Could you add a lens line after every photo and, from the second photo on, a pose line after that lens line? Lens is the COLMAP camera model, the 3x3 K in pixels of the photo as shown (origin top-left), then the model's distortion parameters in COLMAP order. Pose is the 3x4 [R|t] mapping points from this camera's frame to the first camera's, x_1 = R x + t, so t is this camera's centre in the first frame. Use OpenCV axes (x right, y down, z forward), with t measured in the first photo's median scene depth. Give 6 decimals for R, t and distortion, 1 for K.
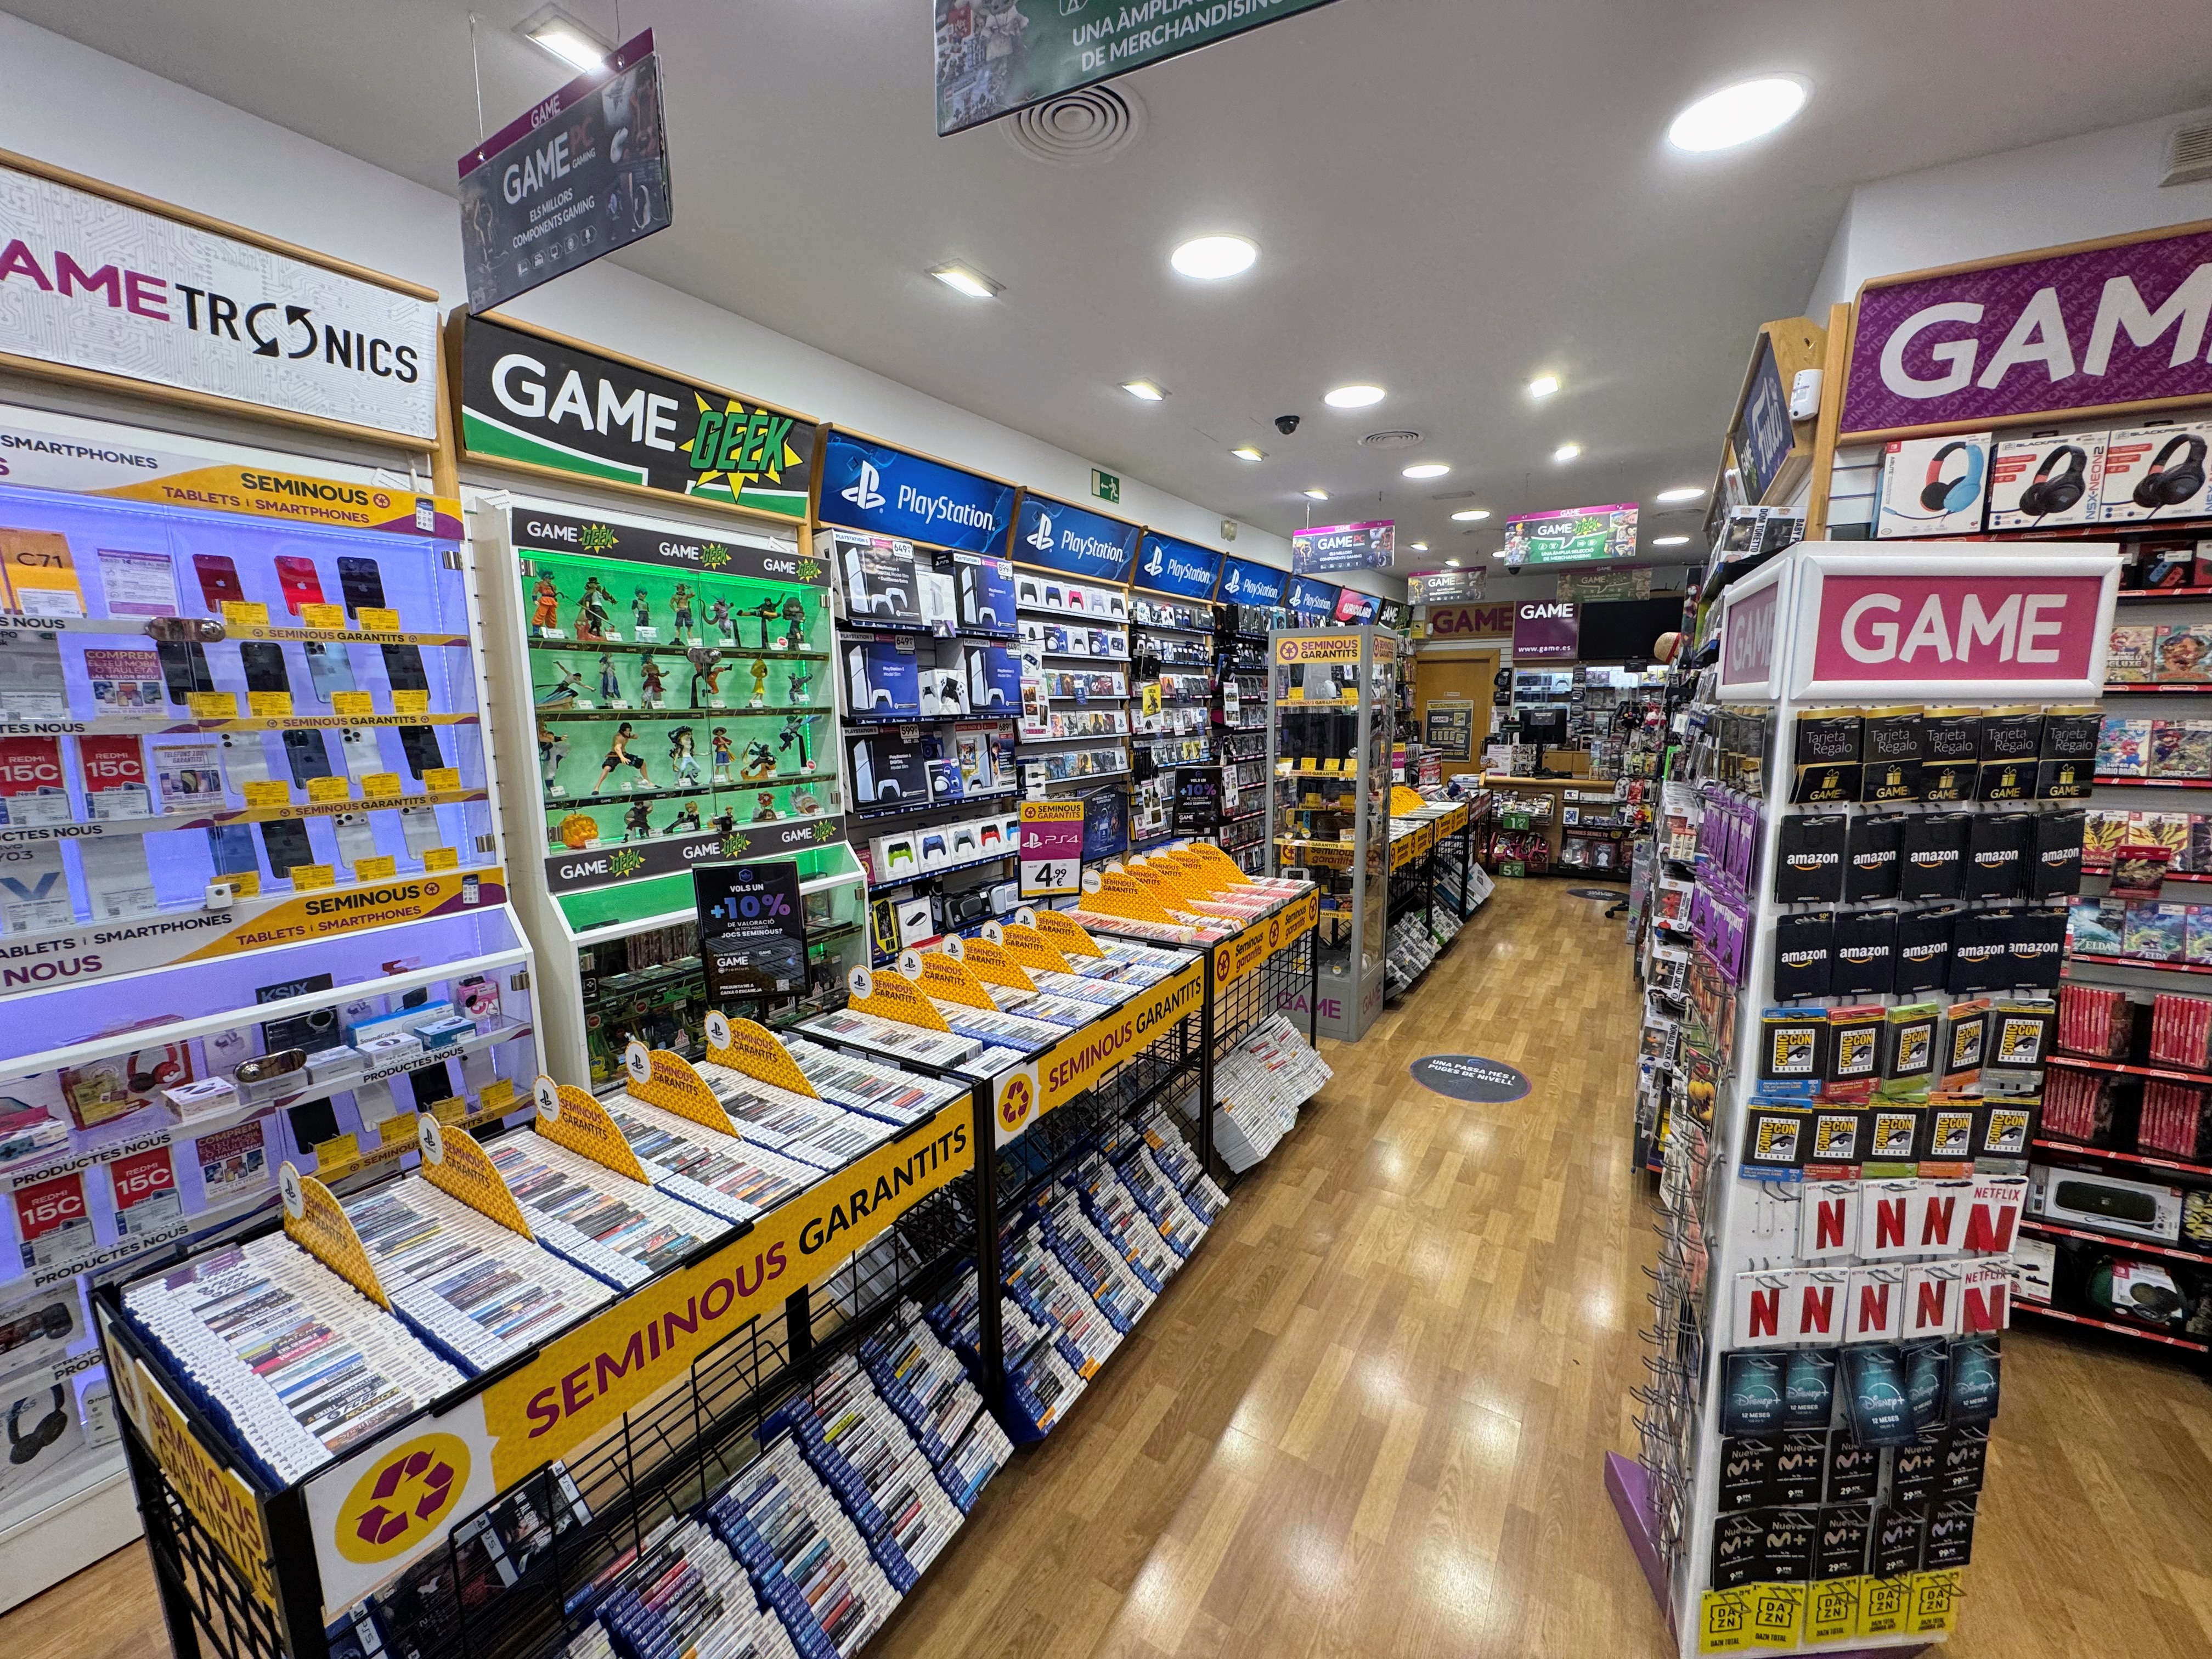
lens RADIAL K [[890.0, 0, 1107.8], [0, 890.0, 828.7], [0, 0, 1]] dist [-0.004085, 0.000845]
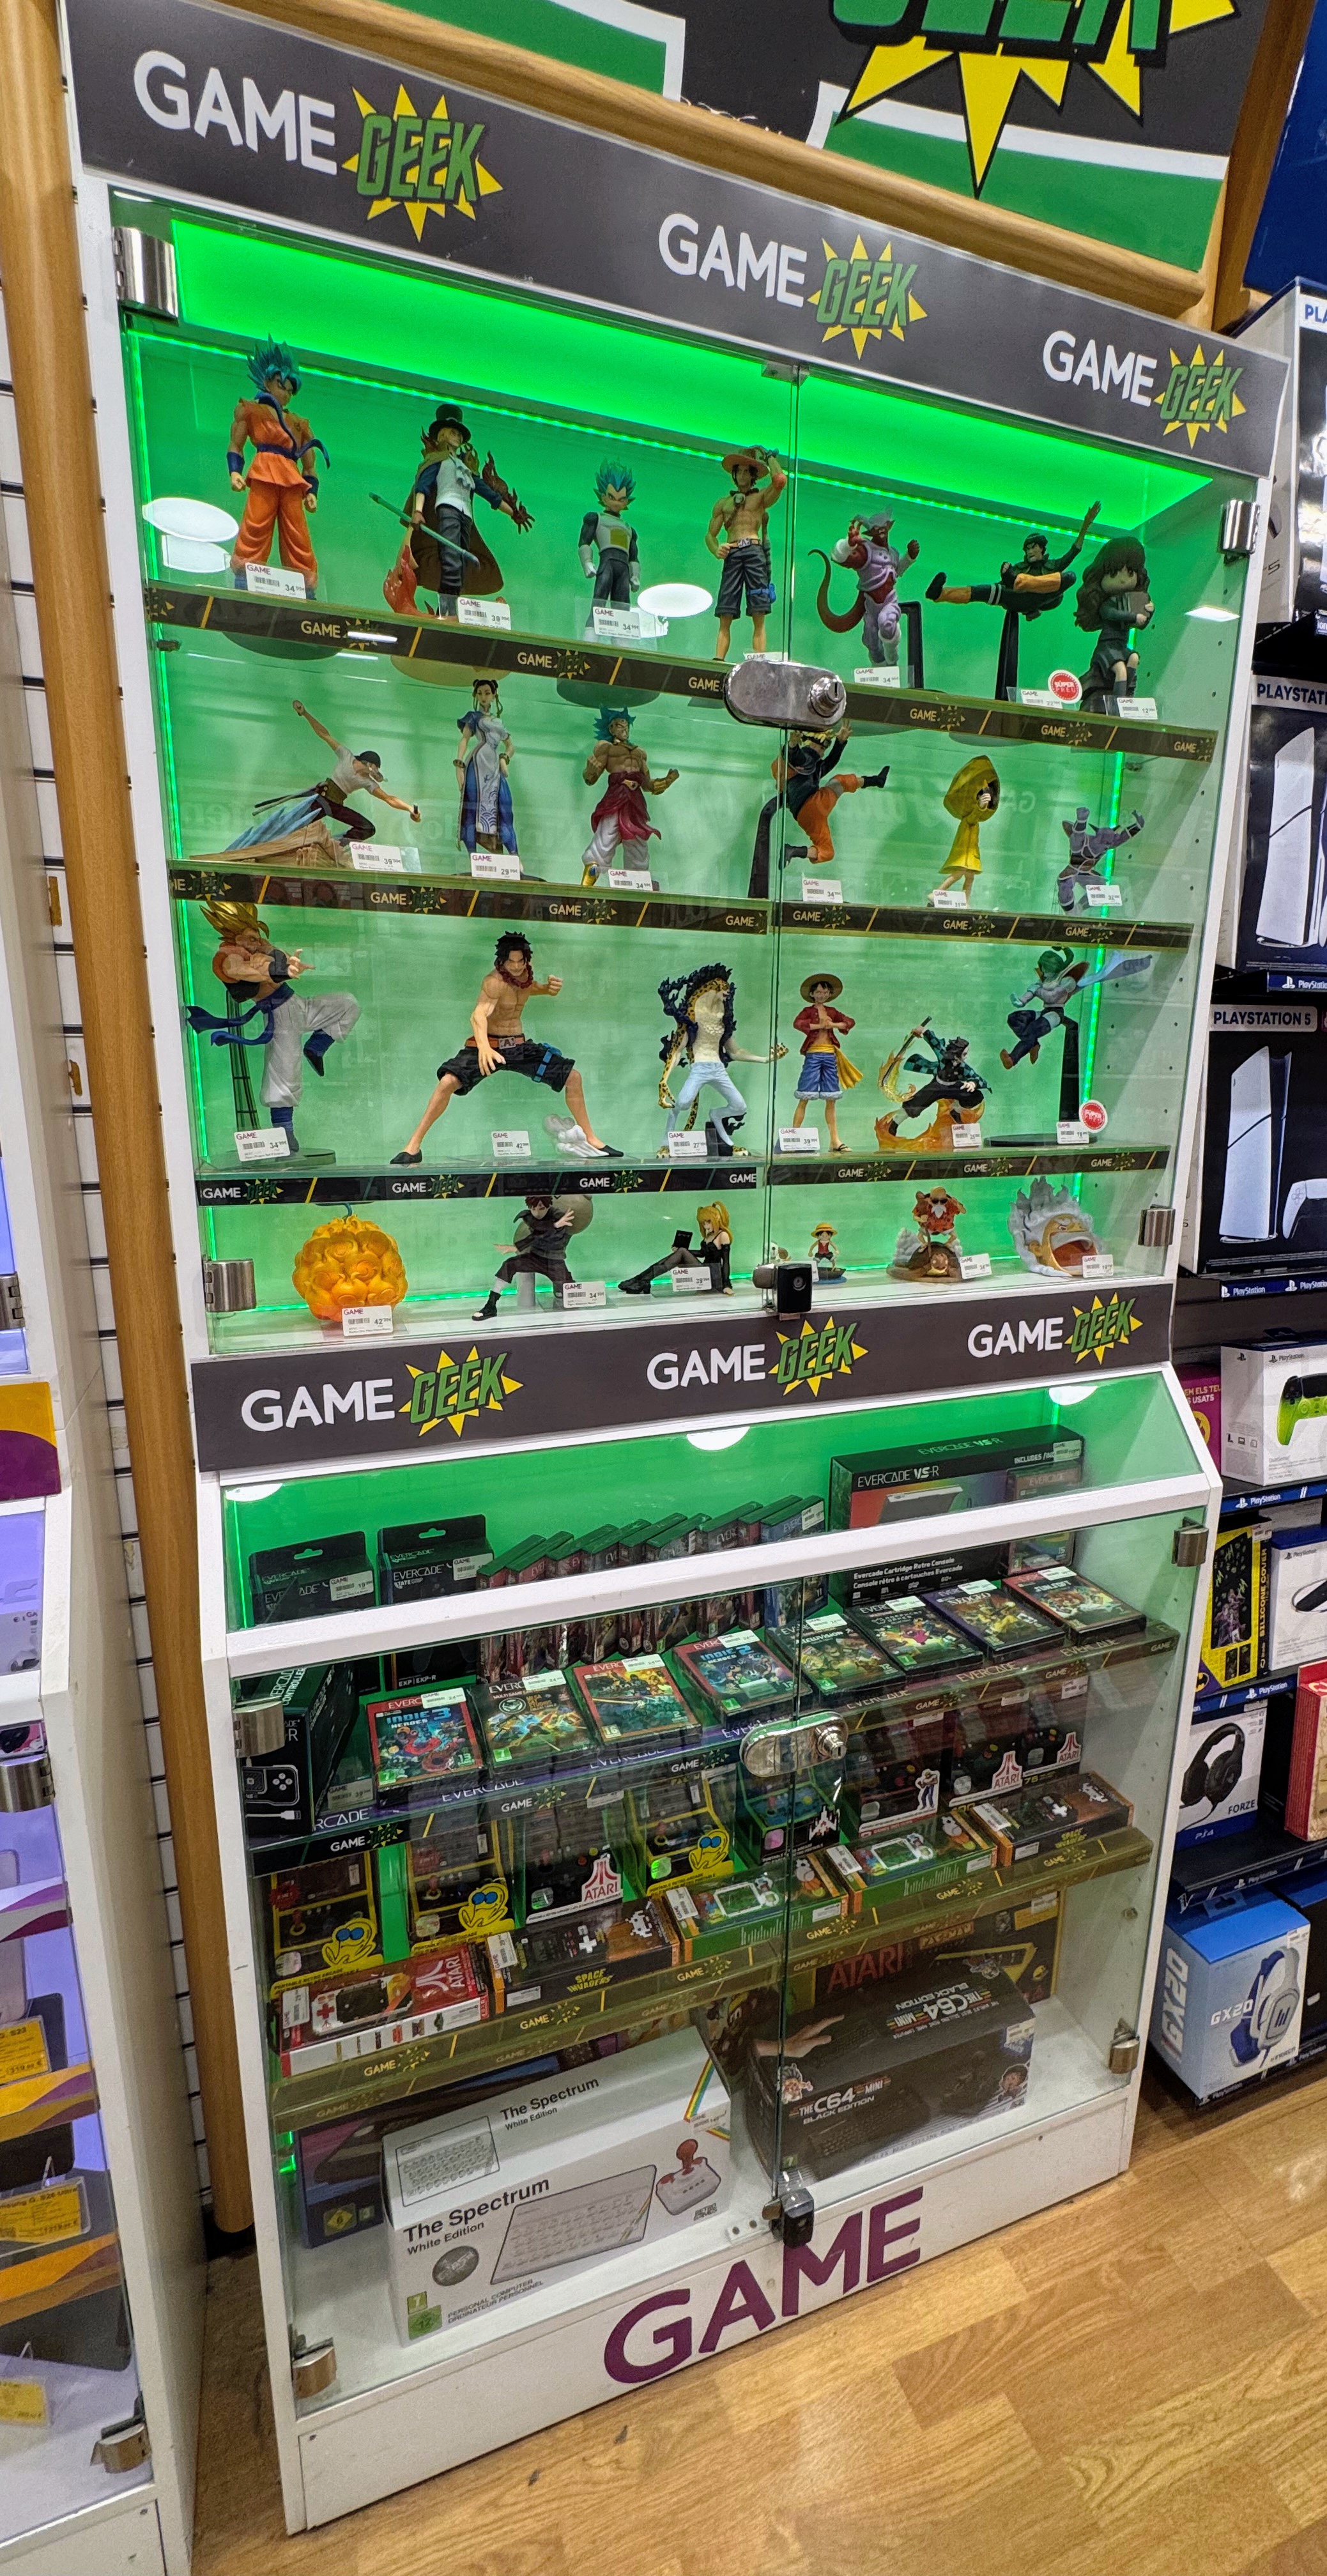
lens RADIAL K [[1038.9, 0, 648.2], [0, 1038.9, 1289.1], [0, 0, 1]] dist [-0.002898, -0.000098]
pose [[0.778842, 0.156725, -0.607323, -0.243881], [-0.105981, 0.987240, 0.118854, -0.041429], [0.618201, -0.028204, 0.785514, 0.668072]]
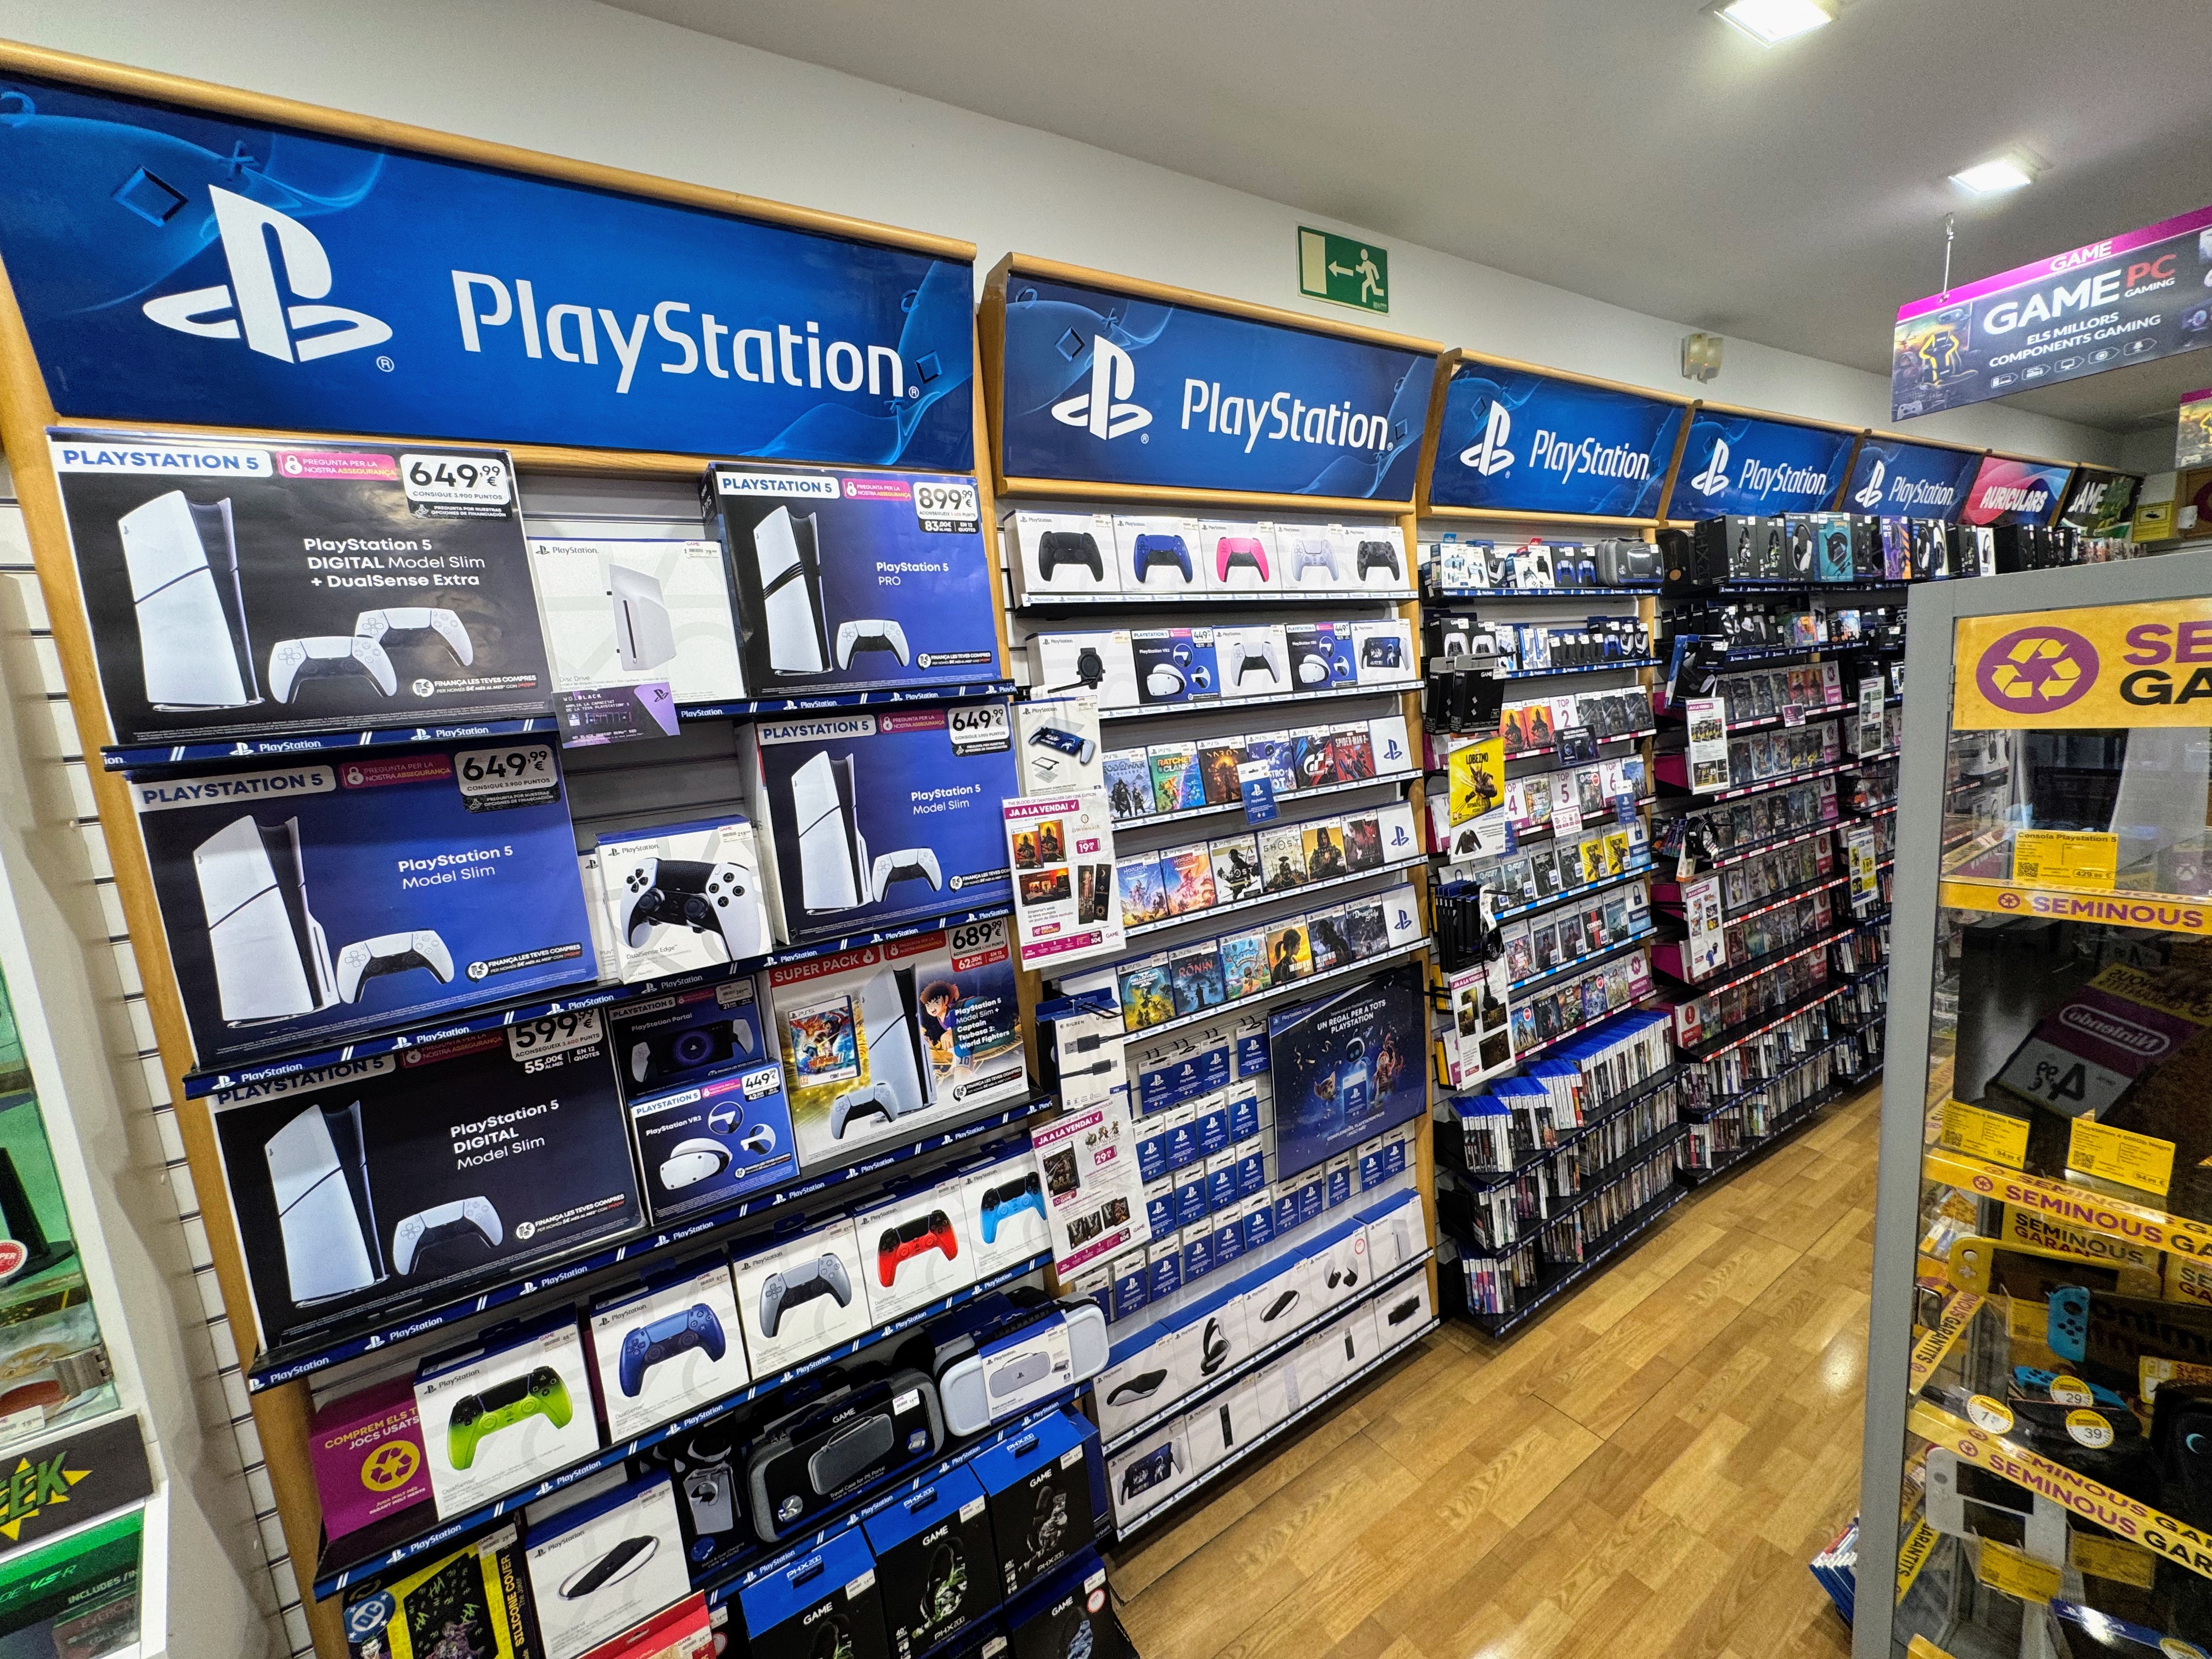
lens RADIAL K [[890.0, 0, 1101.8], [0, 890.0, 831.3], [0, 0, 1]] dist [-0.004085, 0.000845]
pose [[0.898173, 0.000056, -0.439642, 0.131769], [0.011482, 0.999656, 0.023583, -0.235464], [0.439492, -0.026229, 0.897863, 0.987035]]
